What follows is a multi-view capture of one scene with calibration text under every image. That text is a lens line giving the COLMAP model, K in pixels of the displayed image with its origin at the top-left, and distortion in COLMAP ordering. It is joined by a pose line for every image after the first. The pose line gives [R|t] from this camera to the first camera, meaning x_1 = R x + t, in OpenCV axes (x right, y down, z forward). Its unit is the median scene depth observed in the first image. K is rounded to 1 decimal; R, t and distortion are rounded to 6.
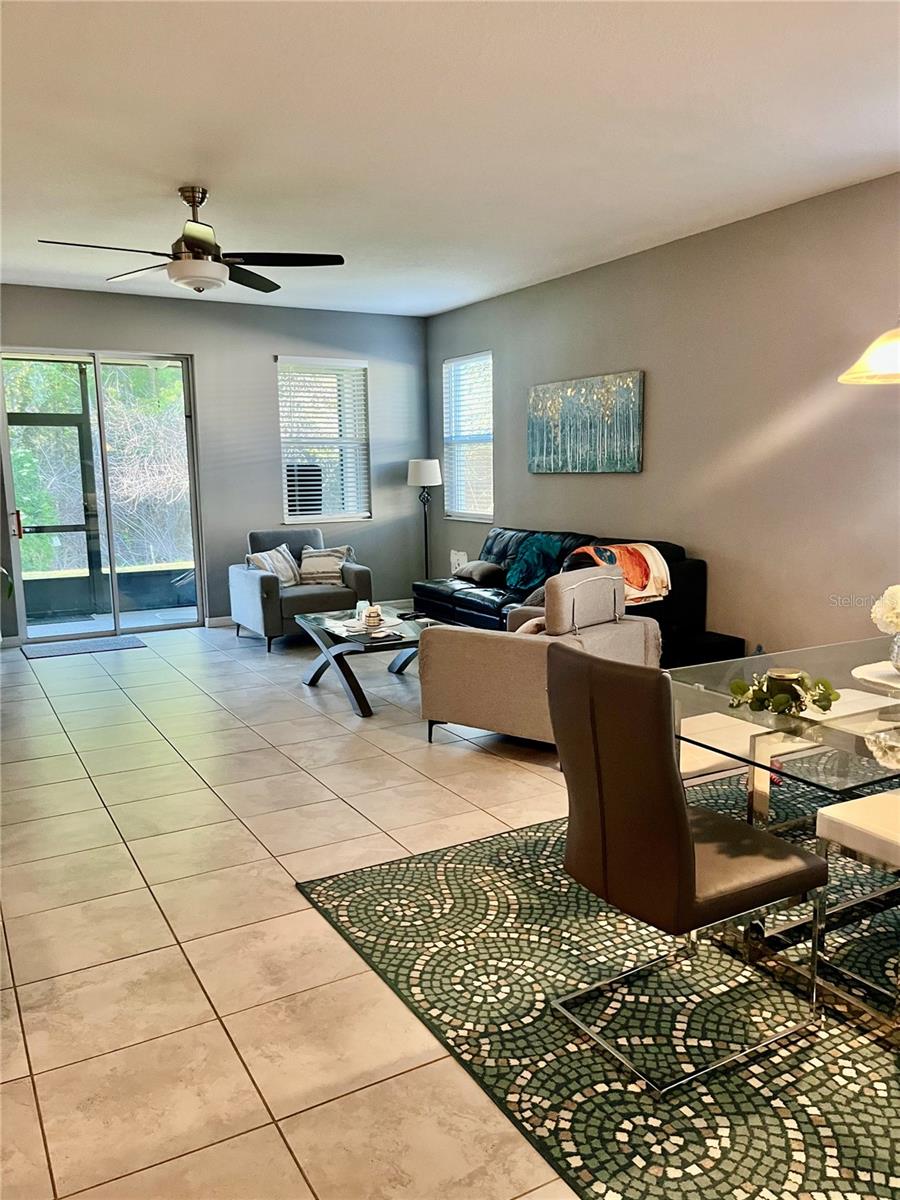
lens RADIAL K [[911.5, 0, 459.5], [0, 911.5, 610.3], [0, 0, 1]] dist [0.066757, -0.095280]
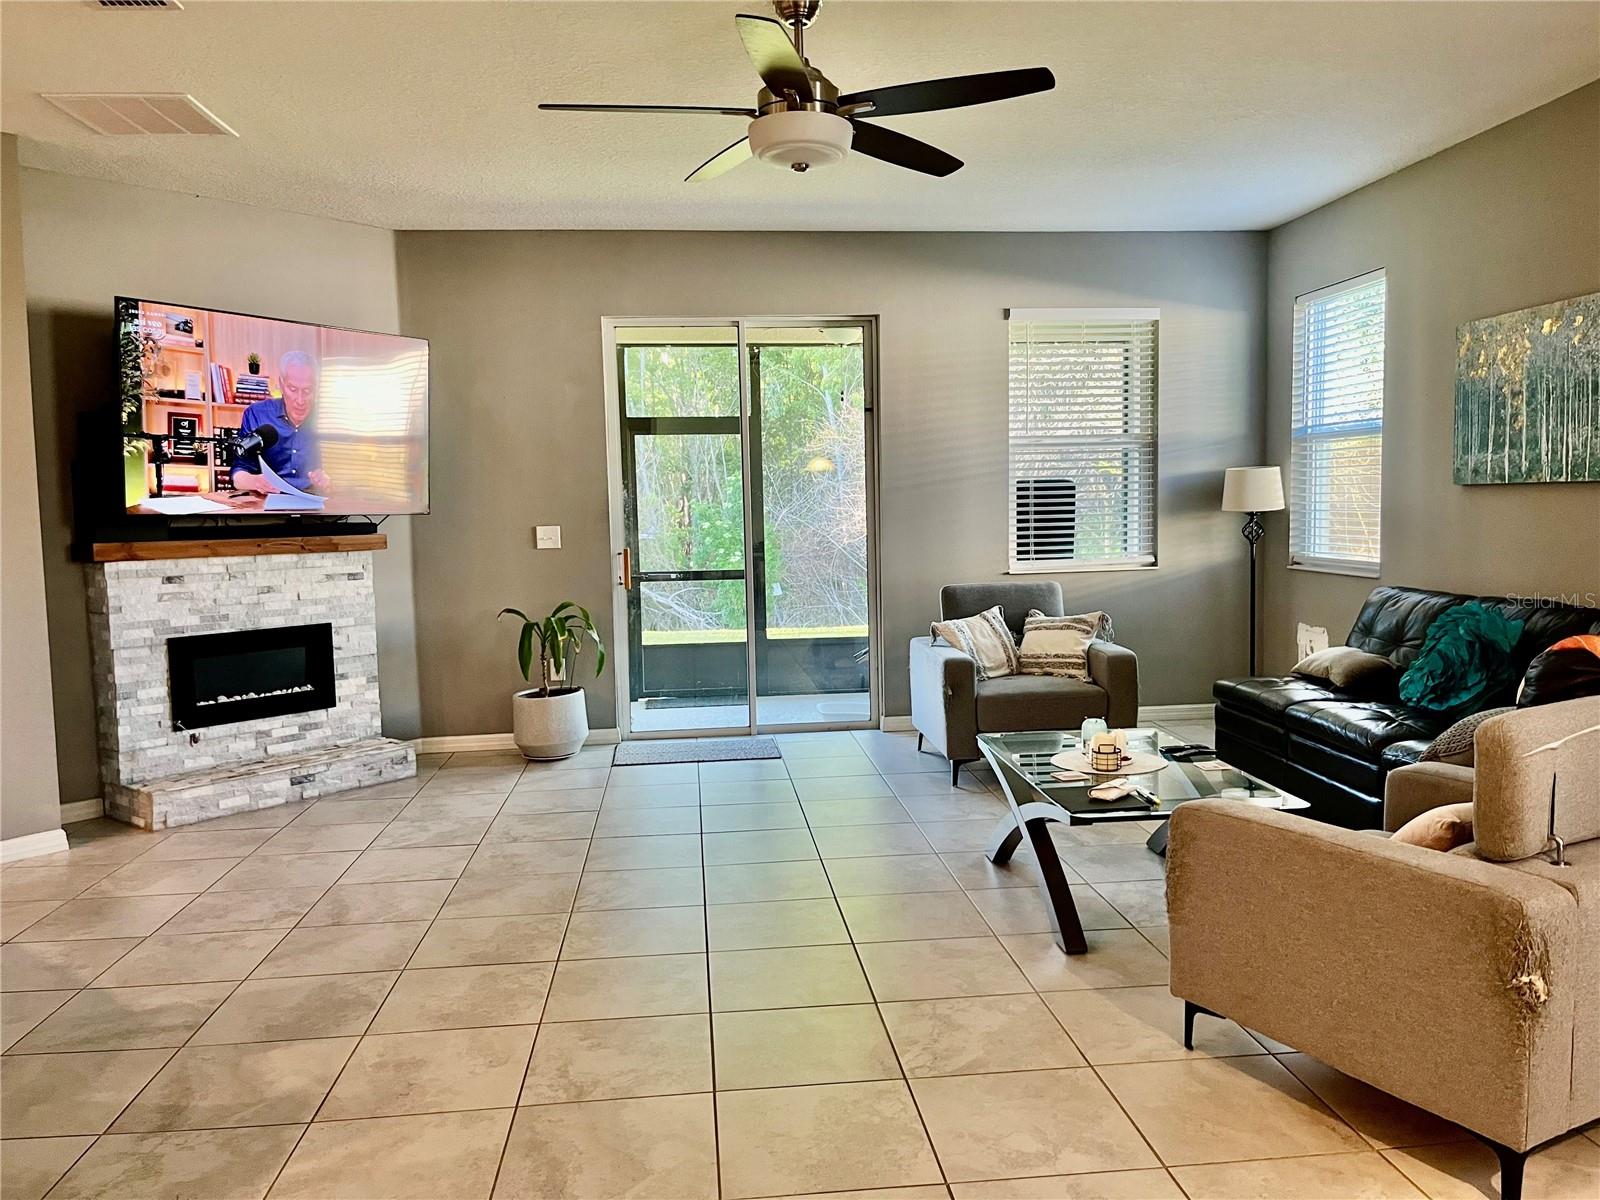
lens RADIAL K [[1215.3, 0, 807.7], [0, 1215.3, 602.3], [0, 0, 1]] dist [0.066757, -0.095280]
pose [[0.913890, 0.027117, -0.405055, 0.023647], [-0.054456, 0.996938, -0.056122, -0.022954], [0.402293, 0.073347, 0.912568, 0.208599]]
